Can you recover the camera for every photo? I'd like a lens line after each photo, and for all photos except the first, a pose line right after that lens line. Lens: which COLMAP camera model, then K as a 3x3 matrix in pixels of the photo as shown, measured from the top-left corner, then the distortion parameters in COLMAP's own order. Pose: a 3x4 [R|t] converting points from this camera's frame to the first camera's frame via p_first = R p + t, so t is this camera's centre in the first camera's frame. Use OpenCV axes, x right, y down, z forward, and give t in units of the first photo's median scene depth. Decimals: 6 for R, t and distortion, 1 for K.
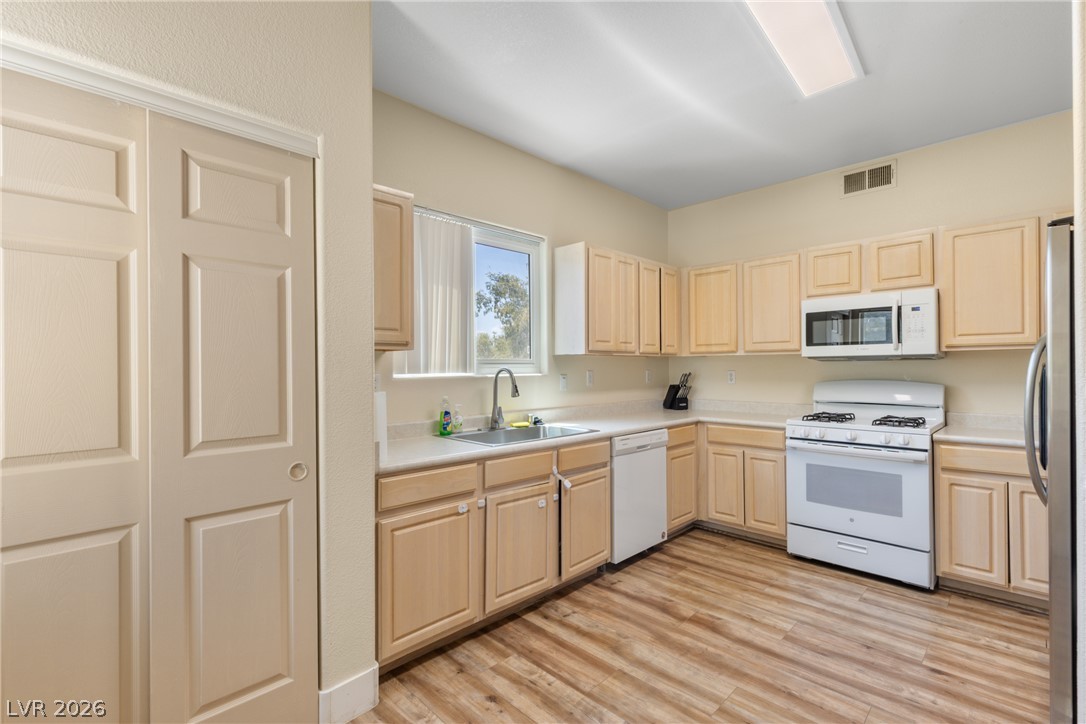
lens RADIAL K [[492.3, 0, 547.3], [0, 492.3, 365.0], [0, 0, 1]] dist [0.013896, -0.001239]
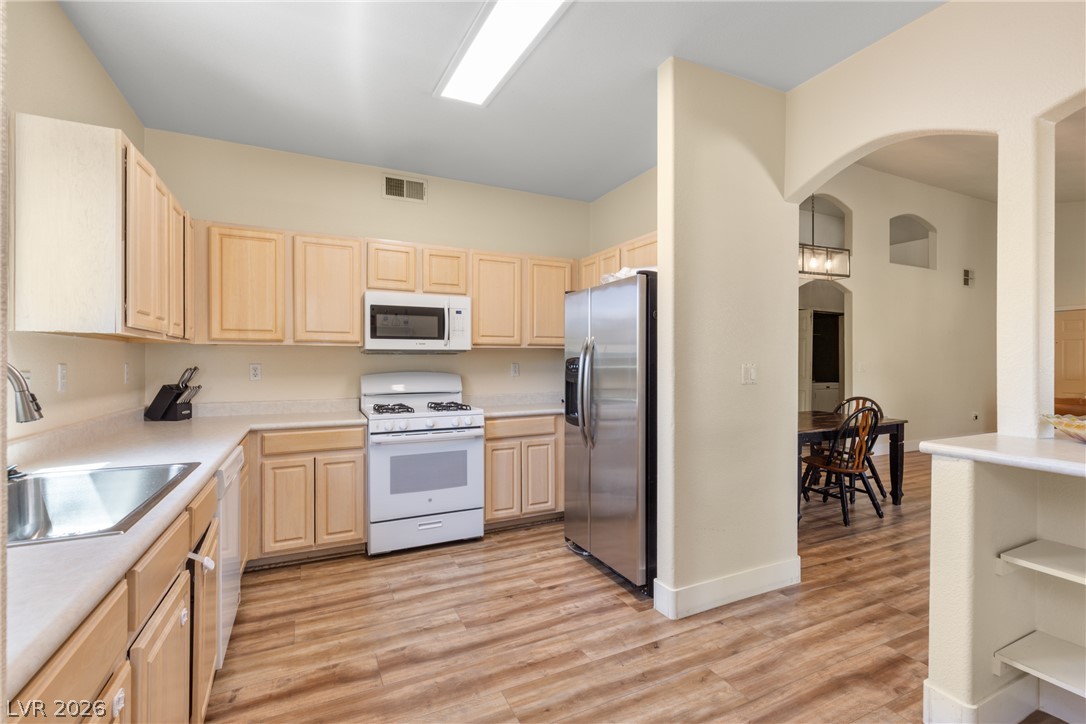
lens RADIAL K [[492.3, 0, 549.7], [0, 492.3, 362.5], [0, 0, 1]] dist [0.013896, -0.001239]
pose [[0.332350, 0.002763, 0.943152, -0.315826], [-0.005130, 0.999986, -0.001122, 0.009866], [-0.943142, -0.004465, 0.332360, 0.385947]]
